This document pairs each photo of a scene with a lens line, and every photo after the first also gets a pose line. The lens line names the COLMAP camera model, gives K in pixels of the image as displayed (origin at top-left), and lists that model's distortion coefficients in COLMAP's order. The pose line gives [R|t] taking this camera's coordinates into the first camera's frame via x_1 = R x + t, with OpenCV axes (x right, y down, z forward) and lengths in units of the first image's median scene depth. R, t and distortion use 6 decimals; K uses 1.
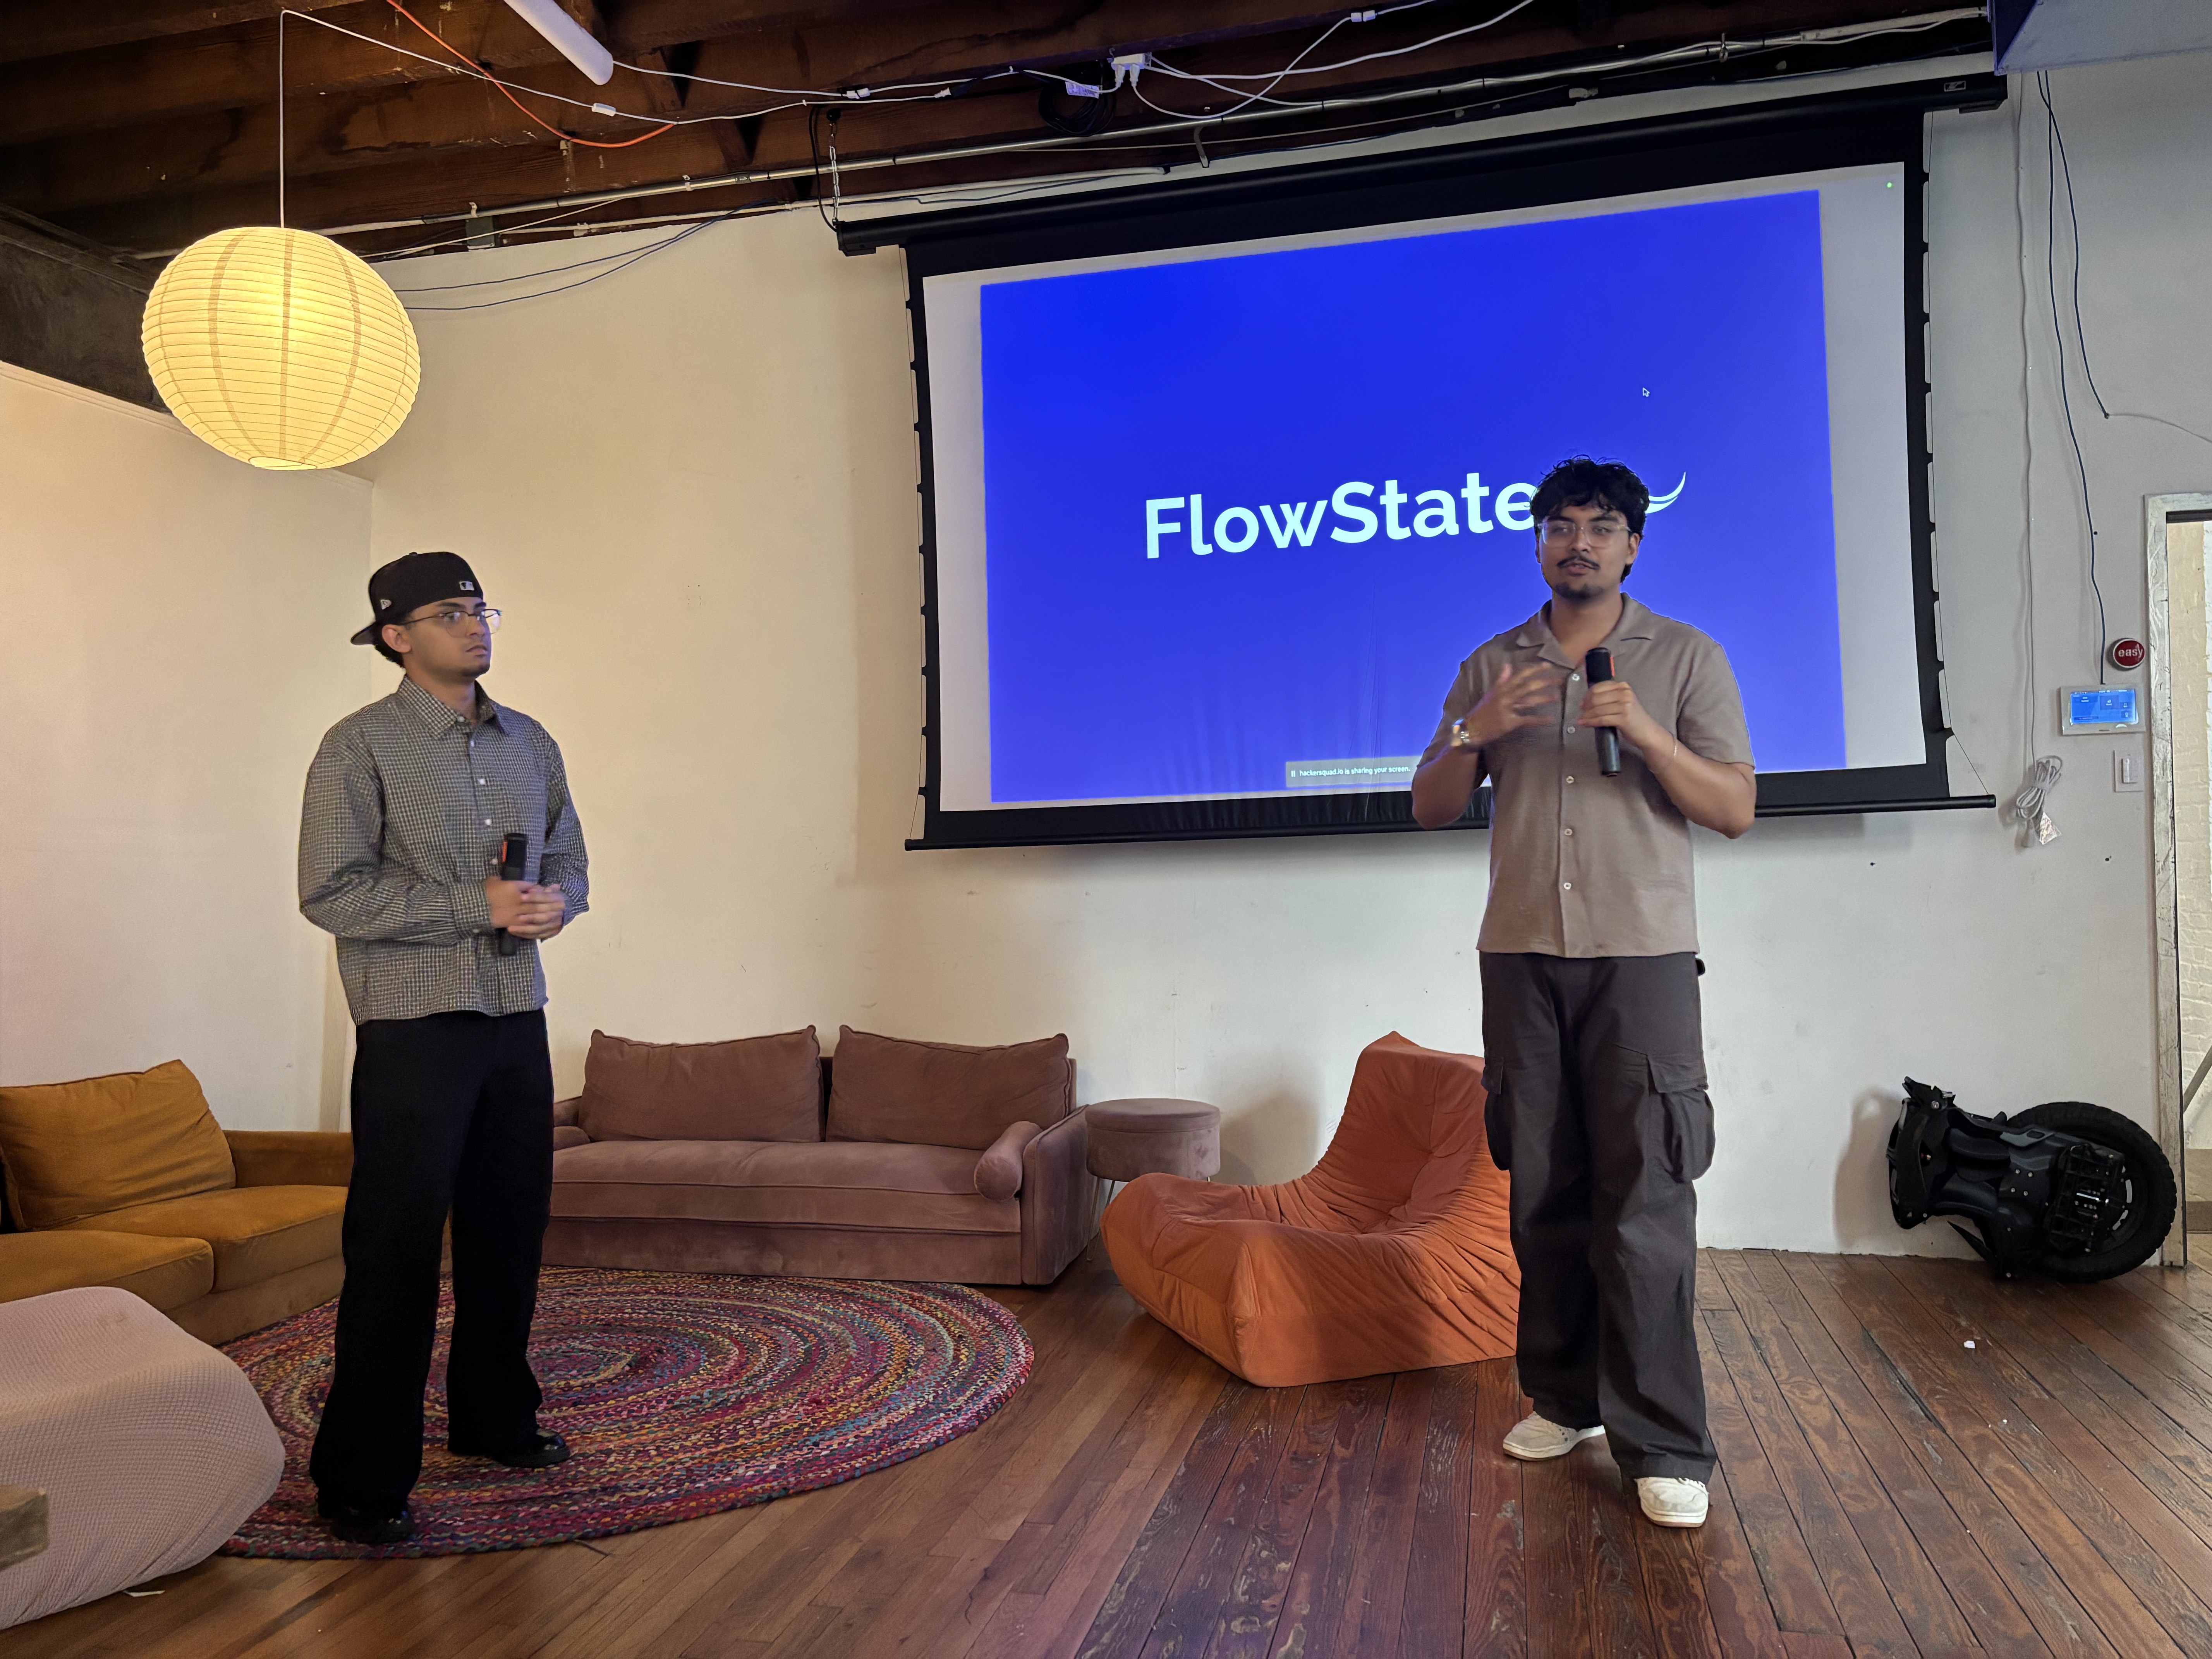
lens RADIAL K [[1682.2, 0, 1102.1], [0, 1682.2, 826.5], [0, 0, 1]] dist [0.050922, -0.050228]
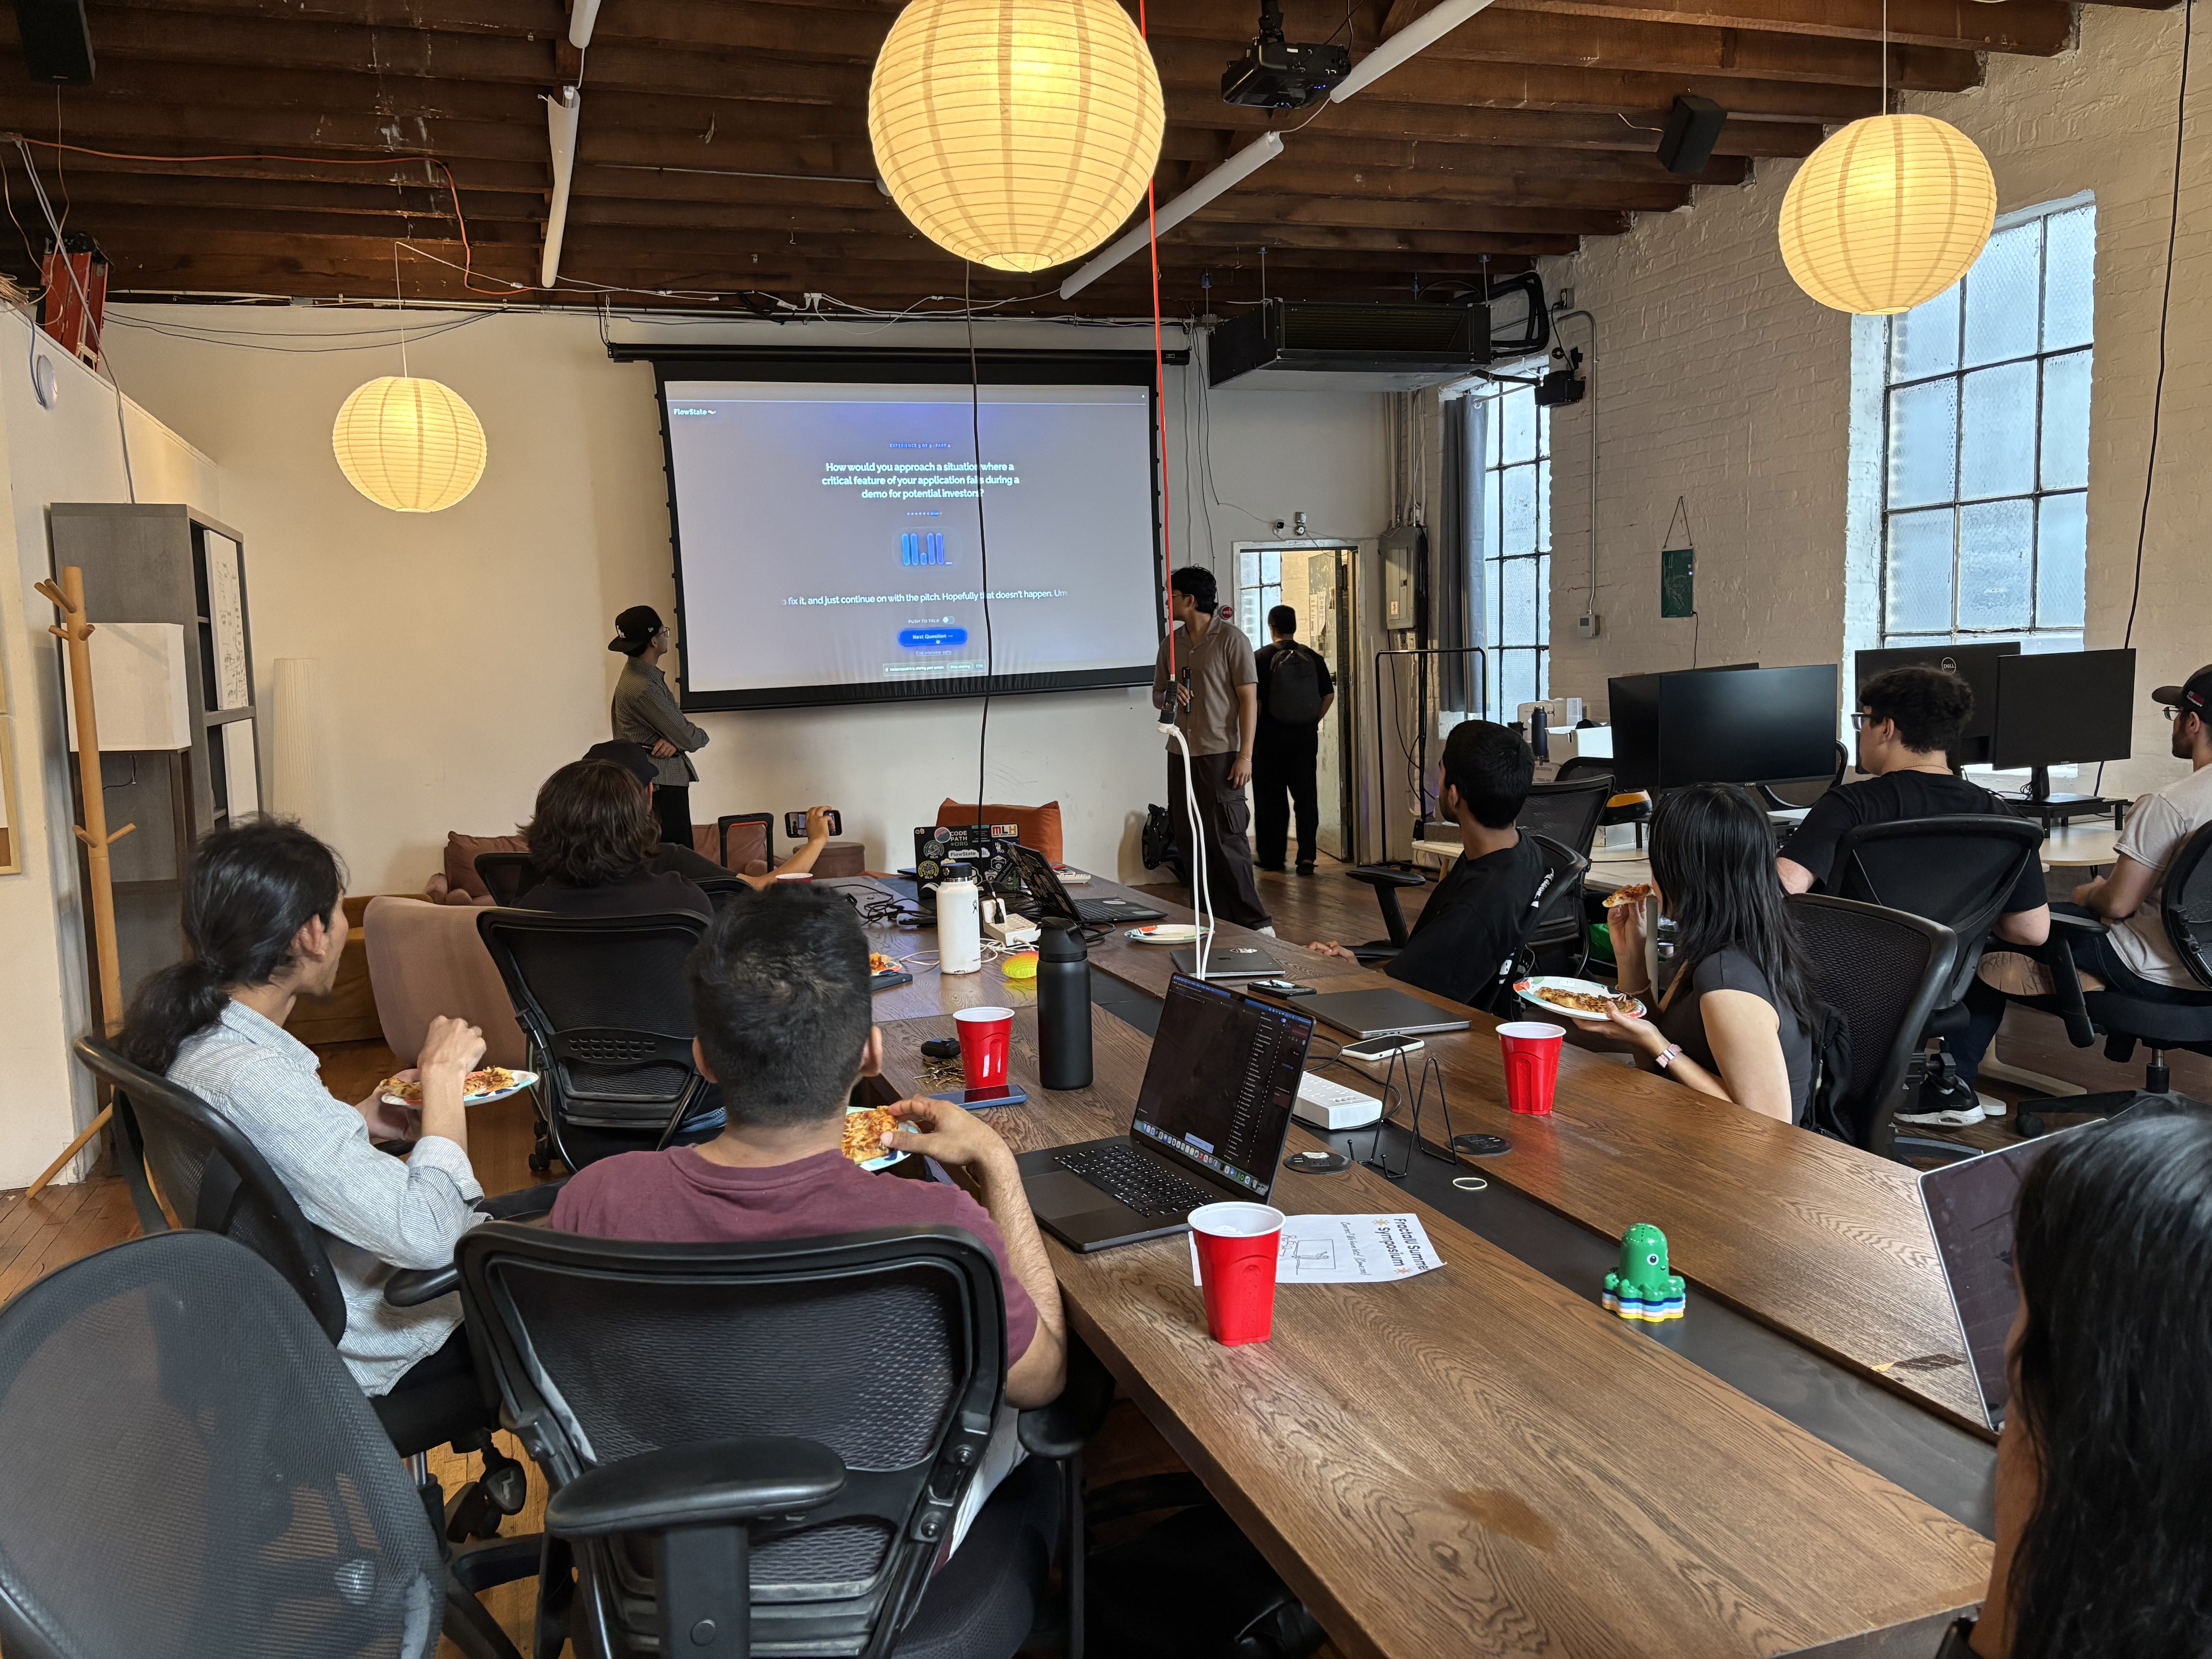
lens RADIAL K [[1694.8, 0, 1100.2], [0, 1694.8, 824.0], [0, 0, 1]] dist [0.042282, -0.042708]
pose [[0.831691, -0.068037, 0.551055, -0.871177], [0.007940, 0.993820, 0.110720, -0.078044], [-0.555183, -0.087709, 0.827091, -0.869403]]
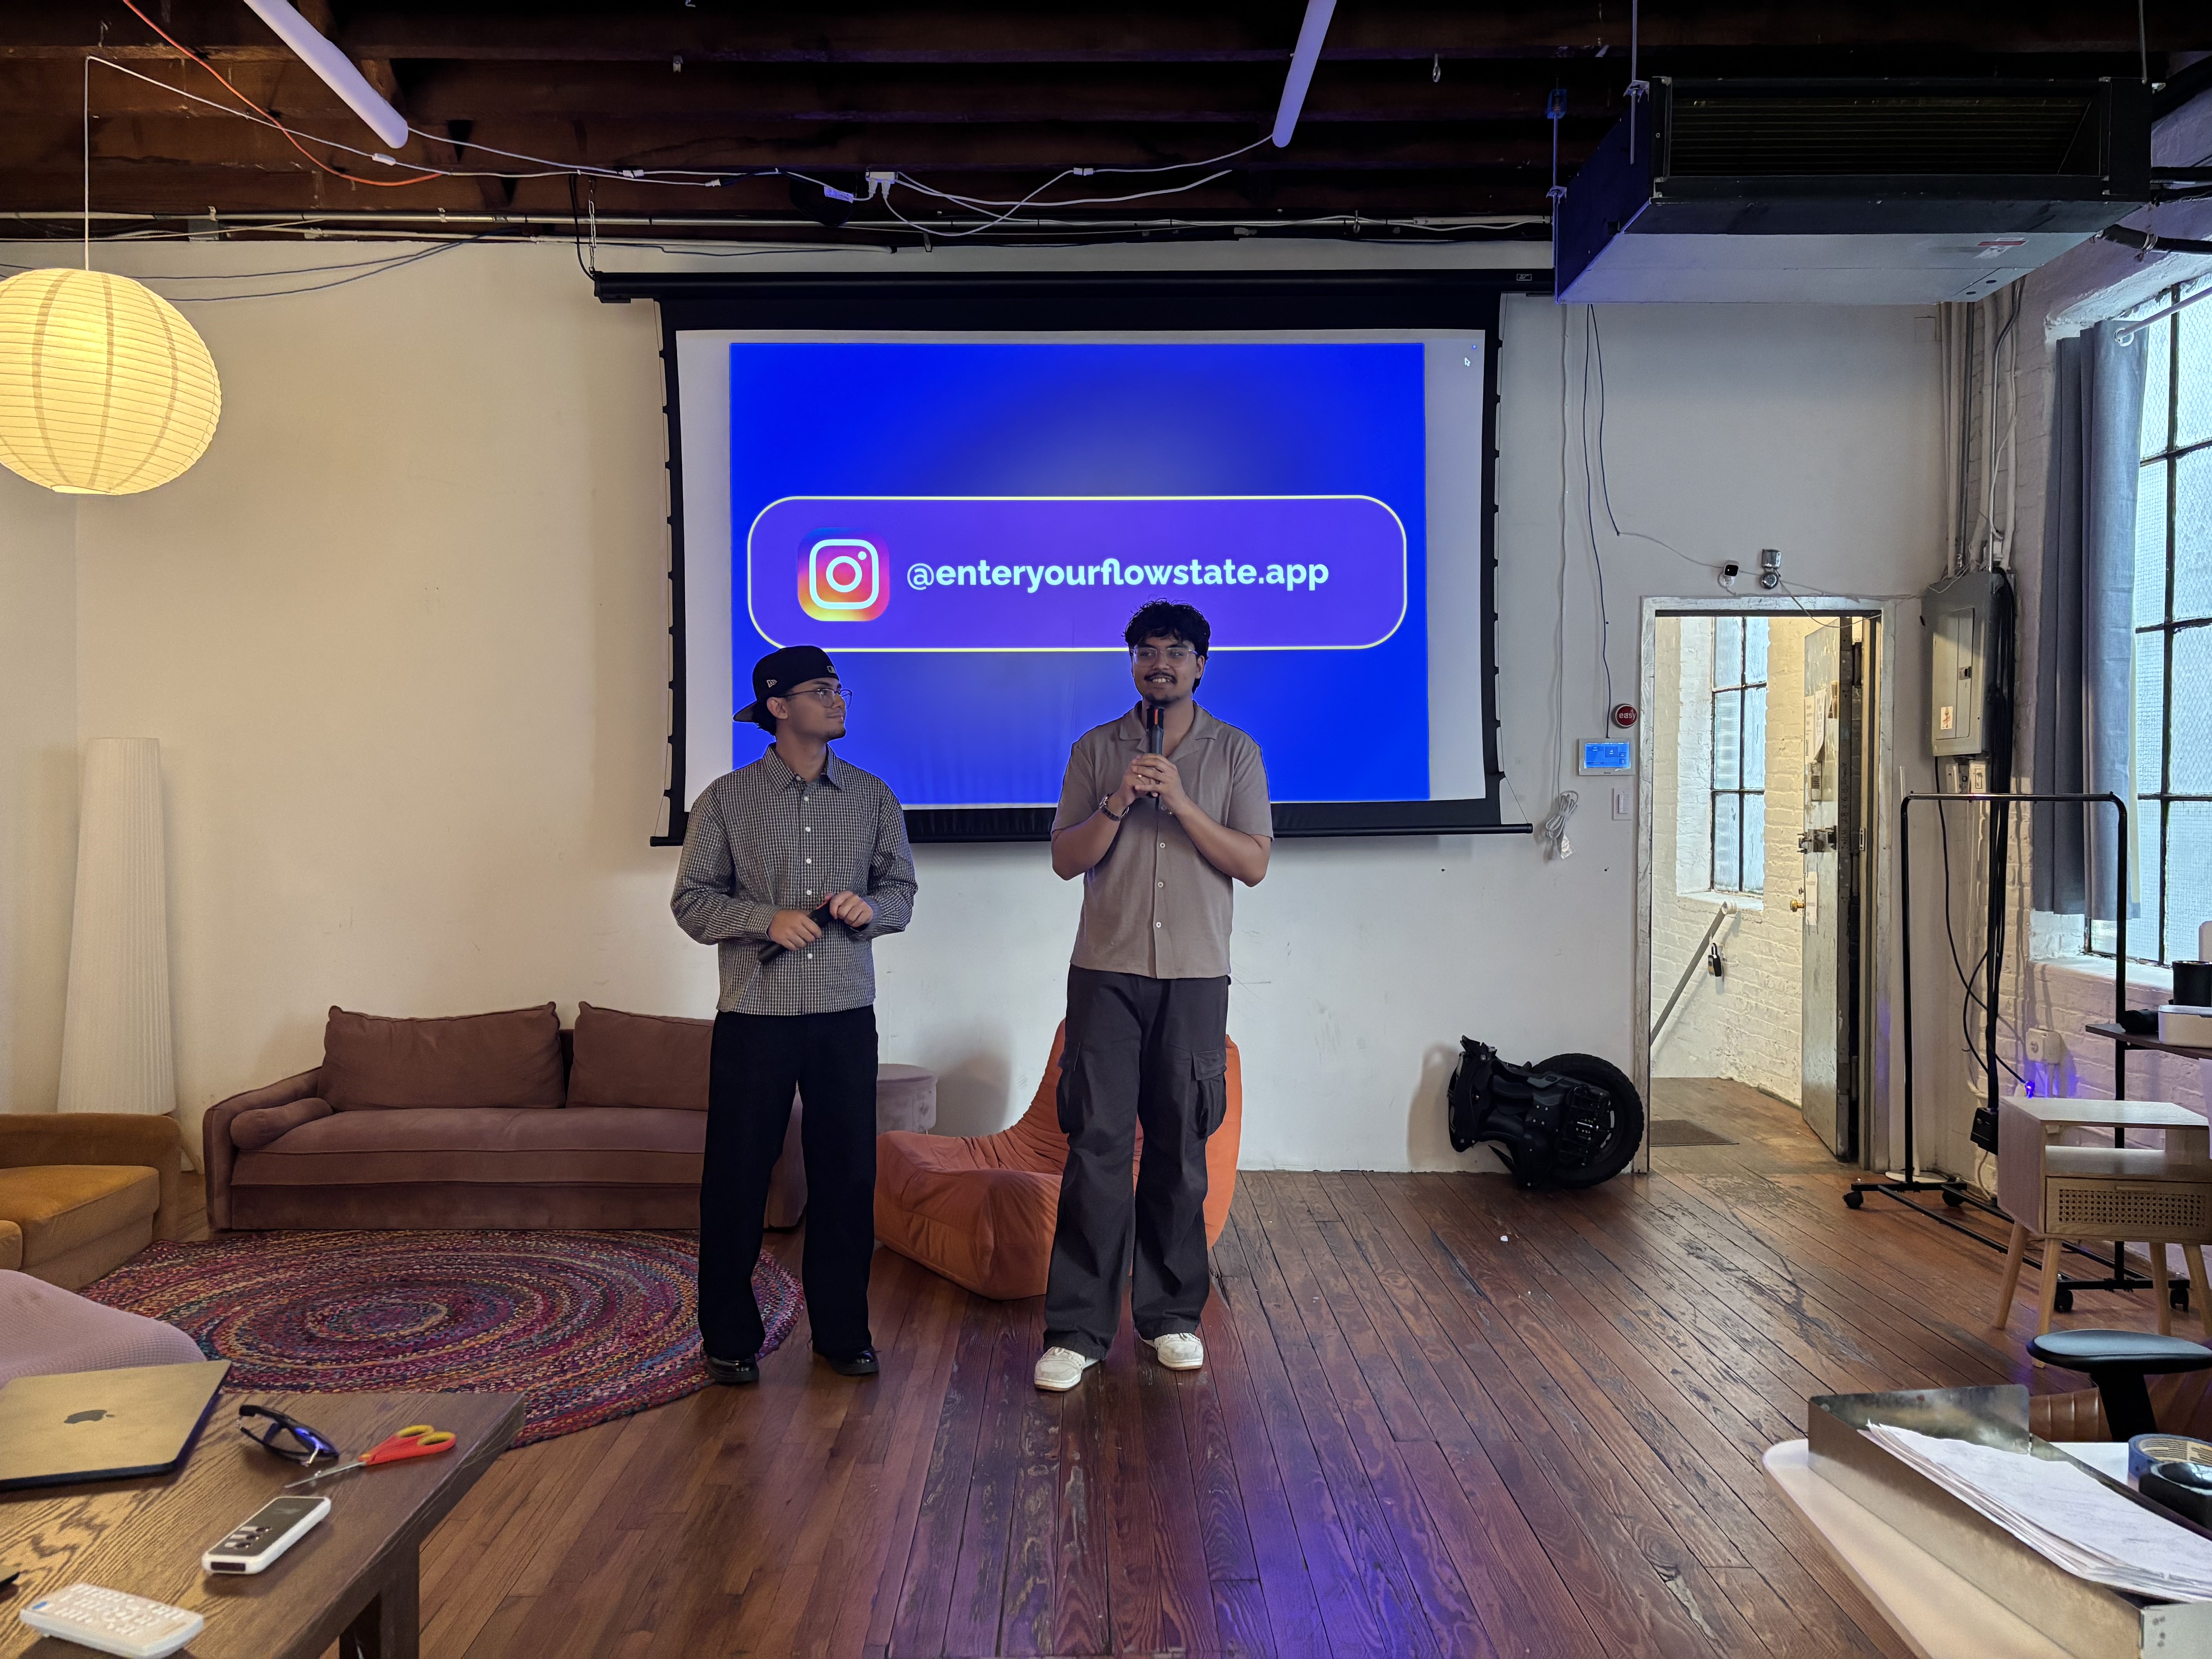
lens RADIAL K [[1683.6, 0, 1121.0], [0, 1683.6, 815.2], [0, 0, 1]] dist [0.023798, -0.008021]
pose [[0.966493, 0.017020, 0.256127, -0.123322], [-0.026985, 0.999007, 0.035442, -0.065482], [-0.255269, -0.041166, 0.965993, -0.188830]]
